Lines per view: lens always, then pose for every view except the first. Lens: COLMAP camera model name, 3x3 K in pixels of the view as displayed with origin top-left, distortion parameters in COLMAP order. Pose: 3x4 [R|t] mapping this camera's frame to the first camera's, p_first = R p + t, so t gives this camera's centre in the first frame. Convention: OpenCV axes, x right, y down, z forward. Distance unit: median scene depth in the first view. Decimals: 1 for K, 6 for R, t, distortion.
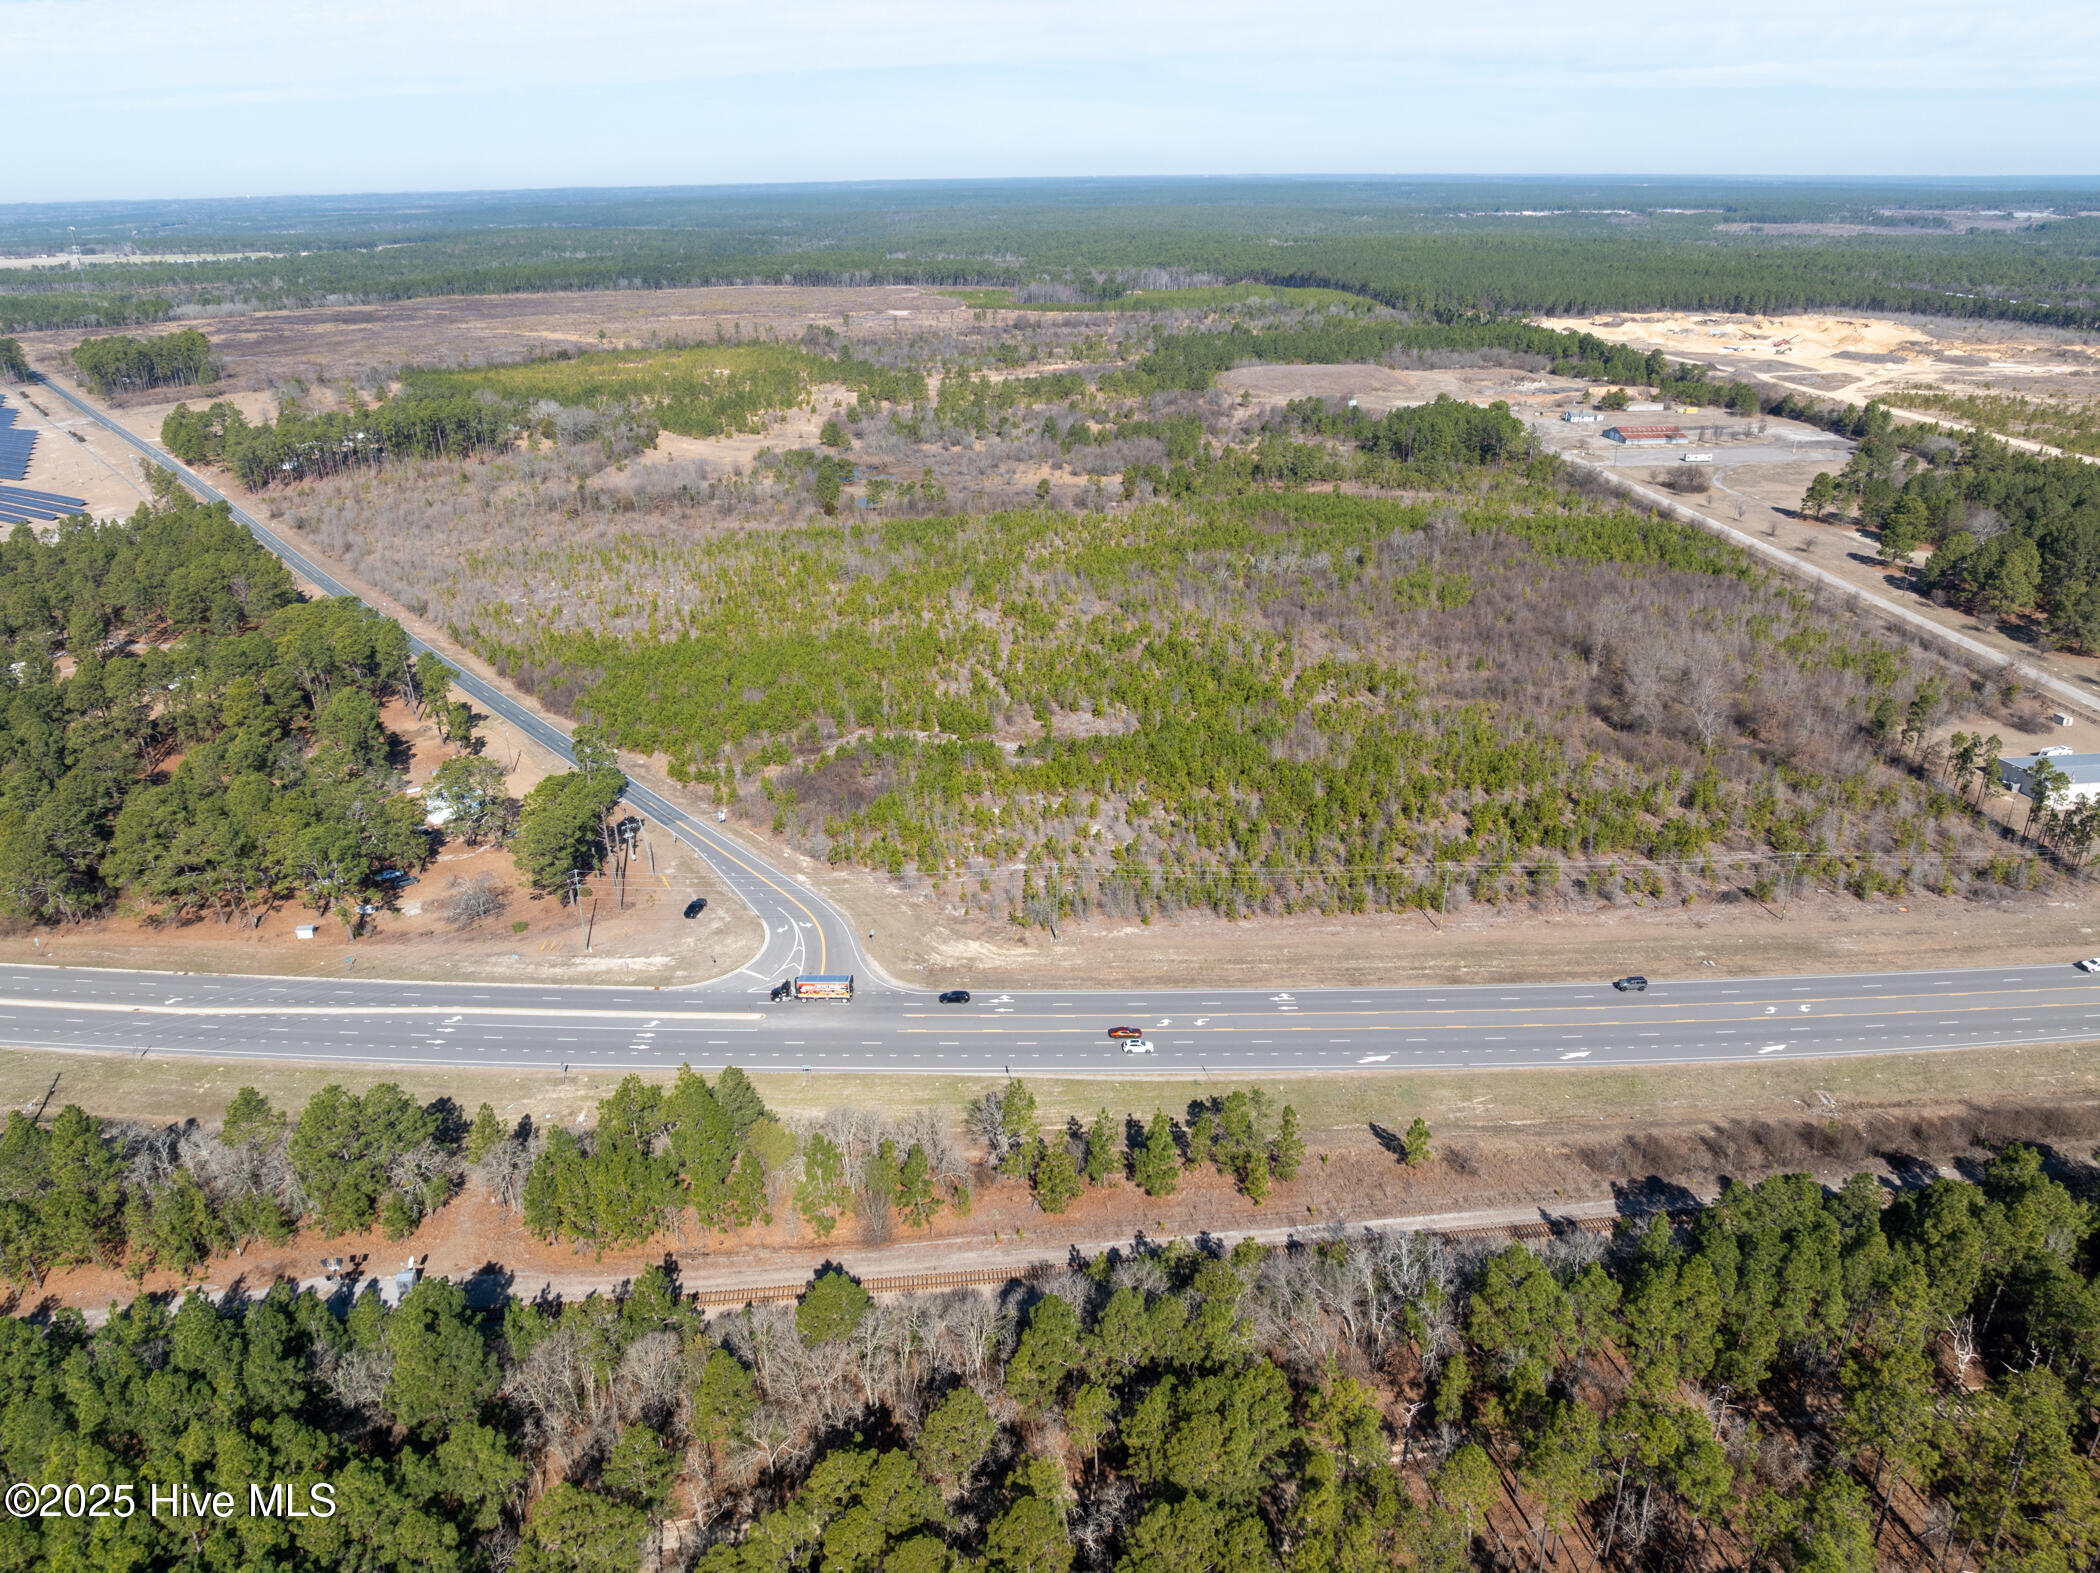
lens RADIAL K [[1486.1, 0, 1043.3], [0, 1486.1, 780.5], [0, 0, 1]] dist [-0.047778, 0.018775]
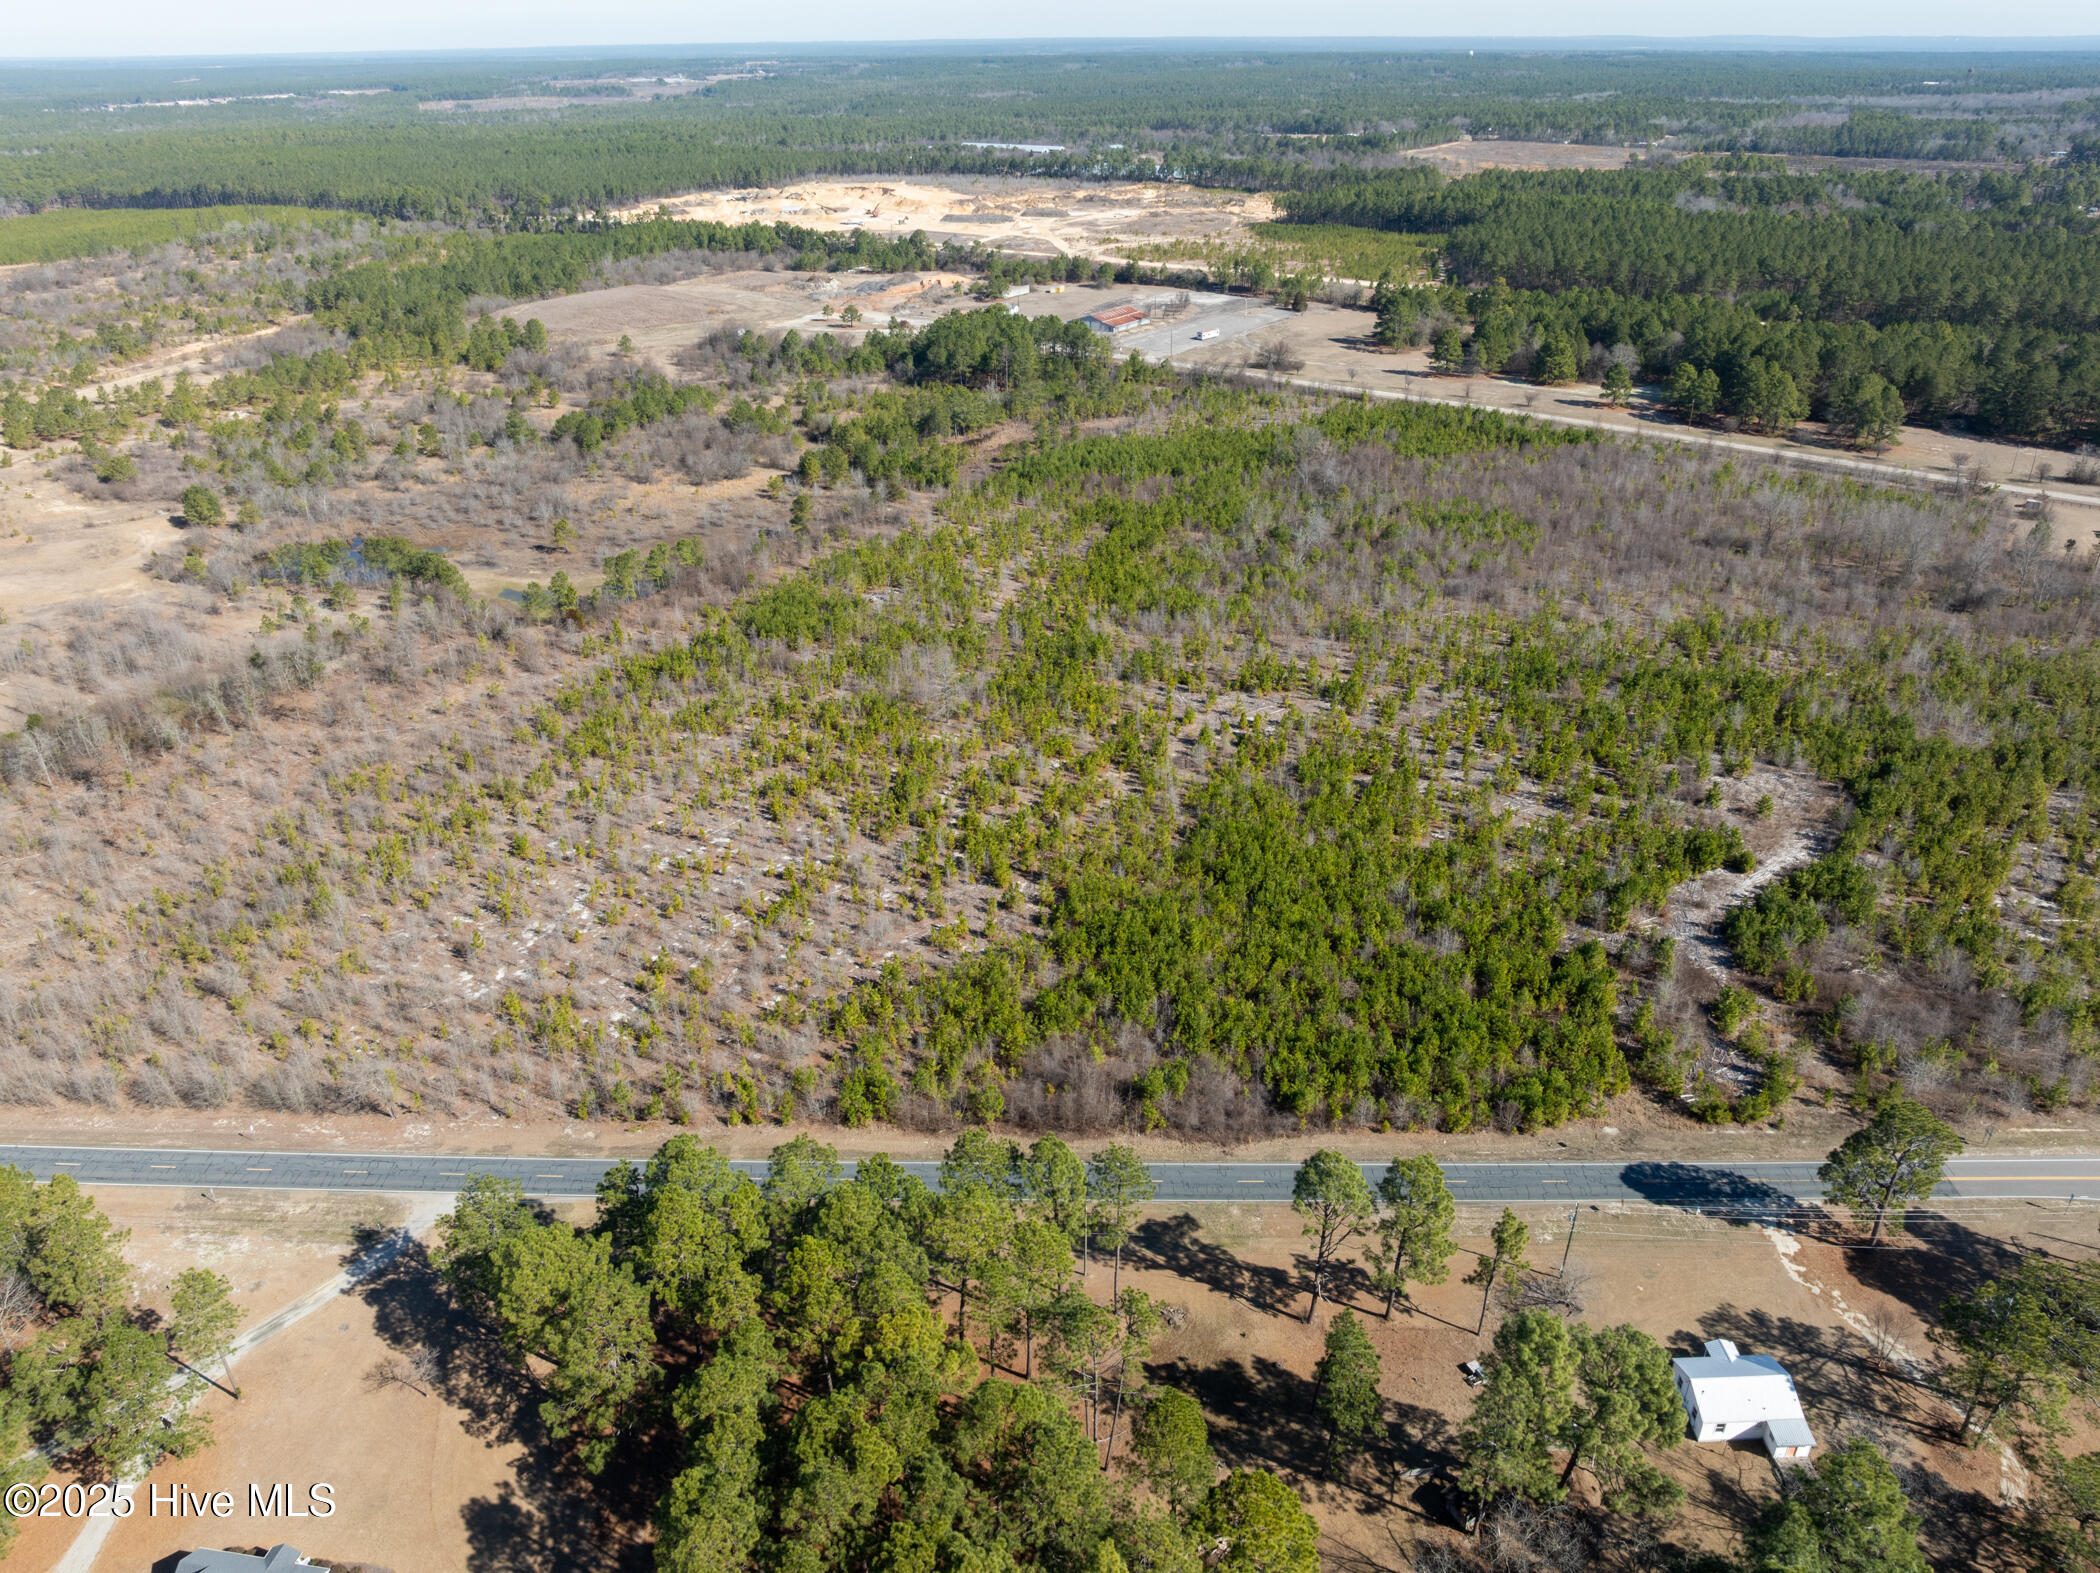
lens RADIAL K [[1486.1, 0, 1061.0], [0, 1486.1, 794.4], [0, 0, 1]] dist [-0.047778, 0.018775]
pose [[0.652034, -0.345633, 0.674826, -0.576581], [0.291977, 0.935871, 0.197220, -0.234156], [-0.699715, 0.068440, 0.711136, 0.589757]]
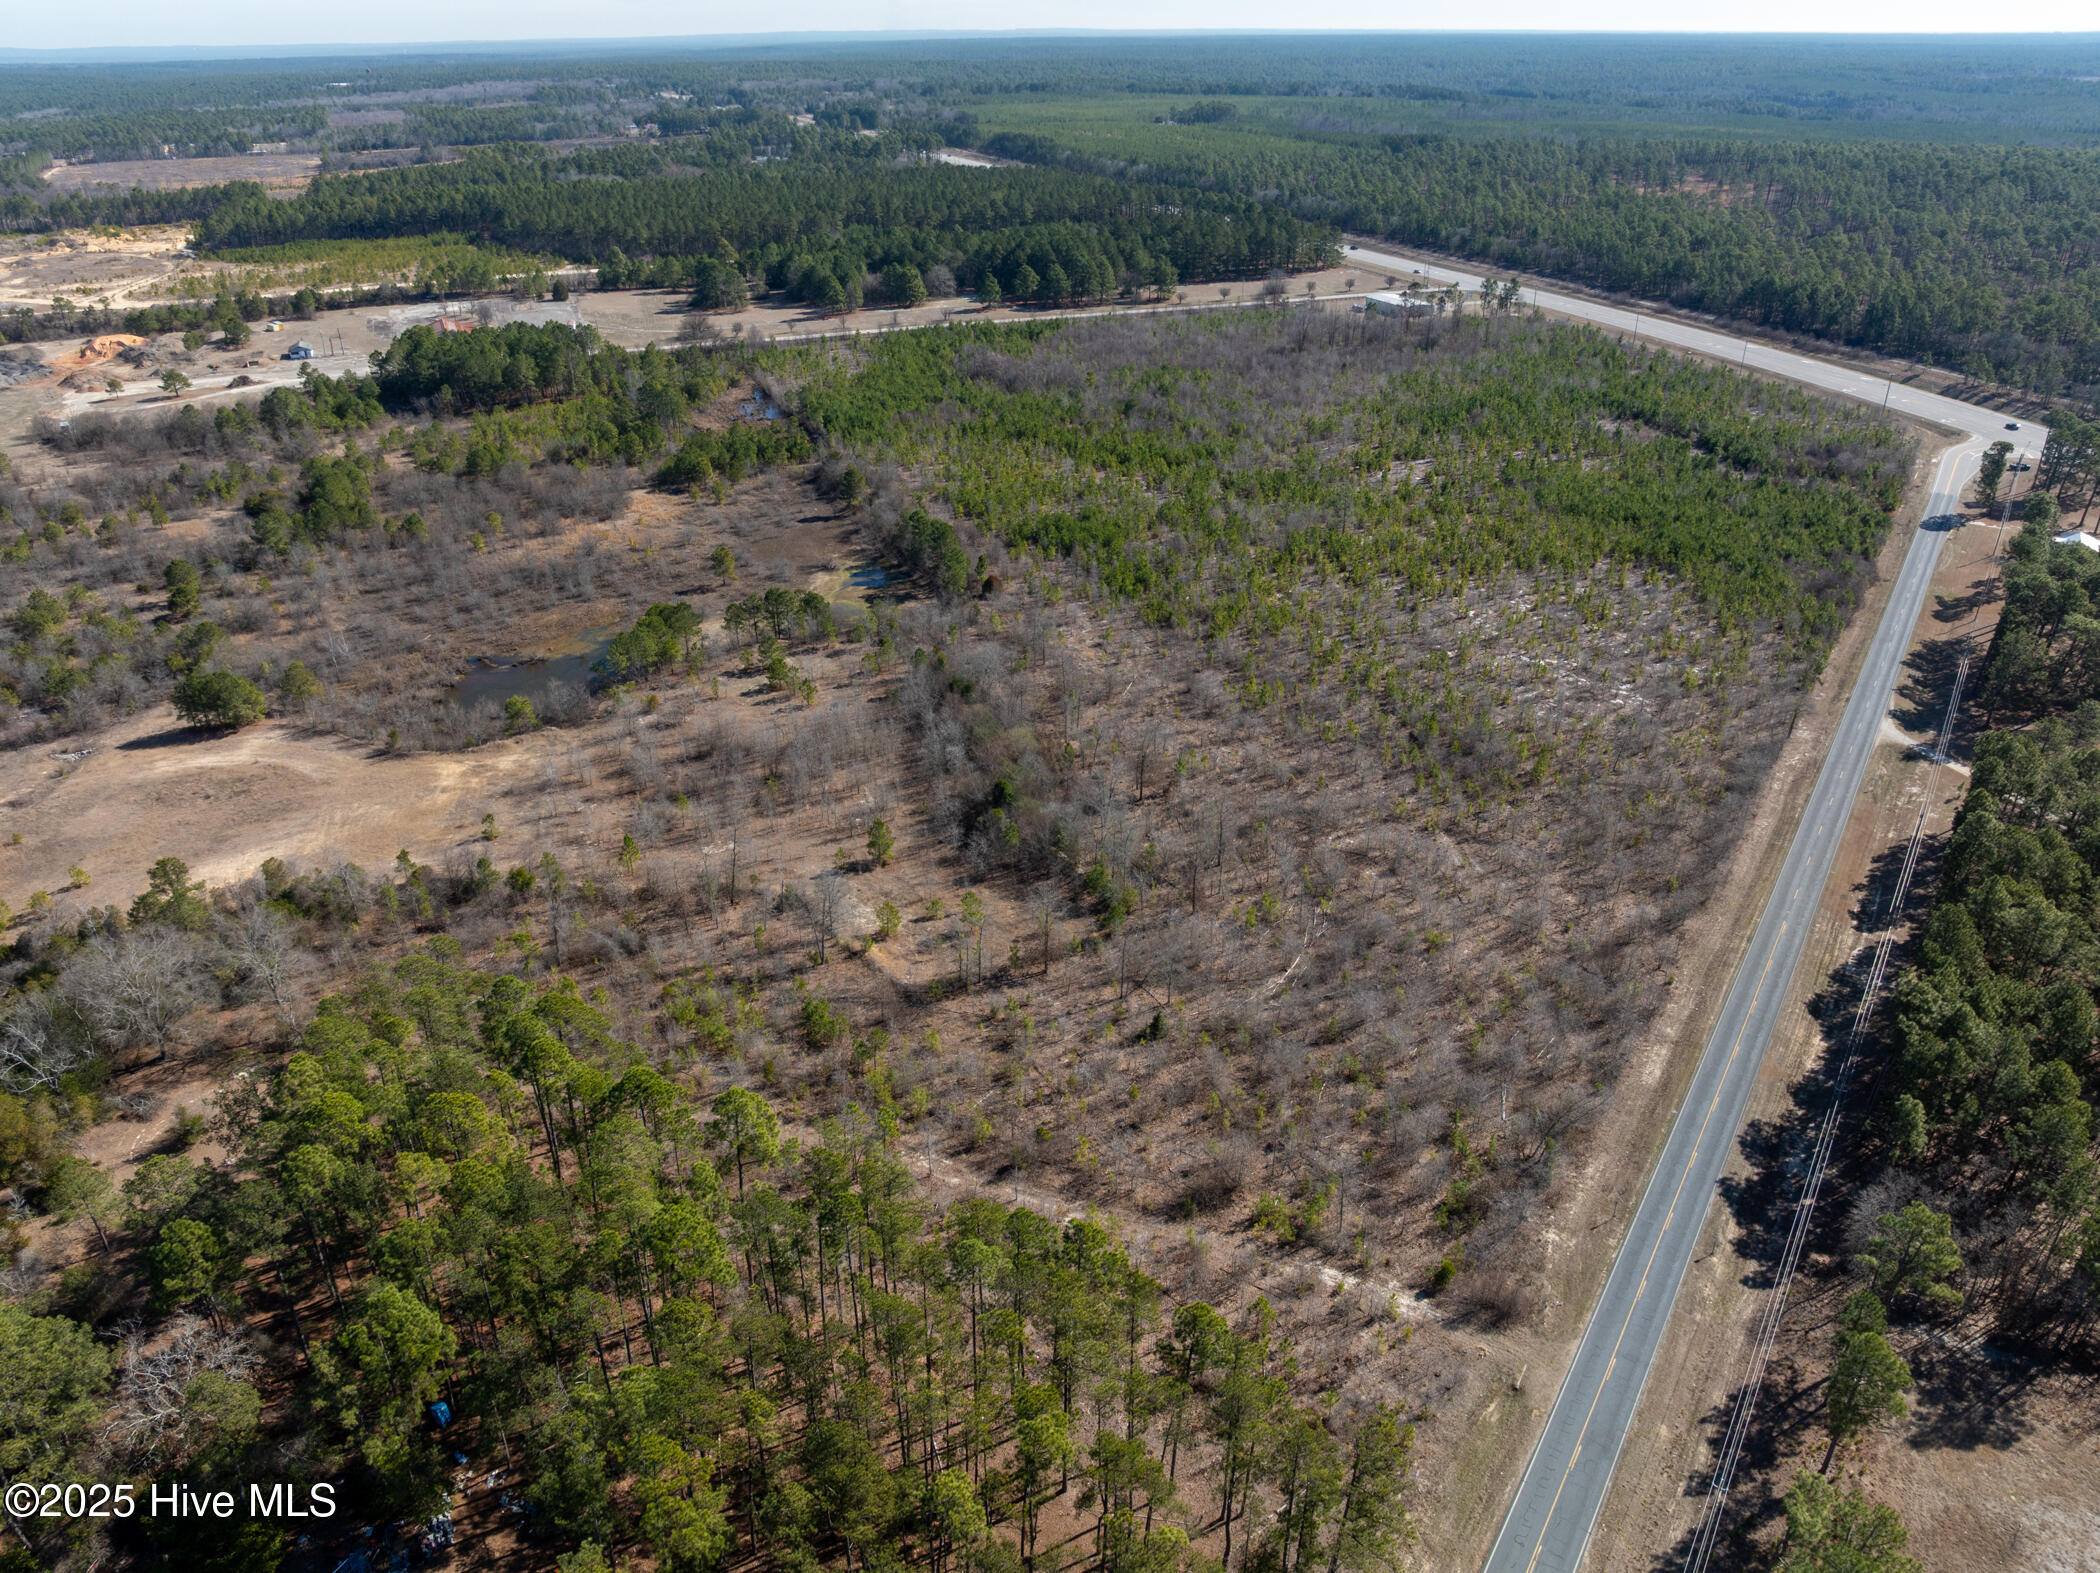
lens RADIAL K [[1486.1, 0, 1044.4], [0, 1486.1, 783.0], [0, 0, 1]] dist [-0.047778, 0.018775]
pose [[-0.283758, -0.429372, 0.857392, -0.919886], [0.380227, 0.770463, 0.511678, -0.551691], [-0.880289, 0.471196, -0.055367, 1.383016]]
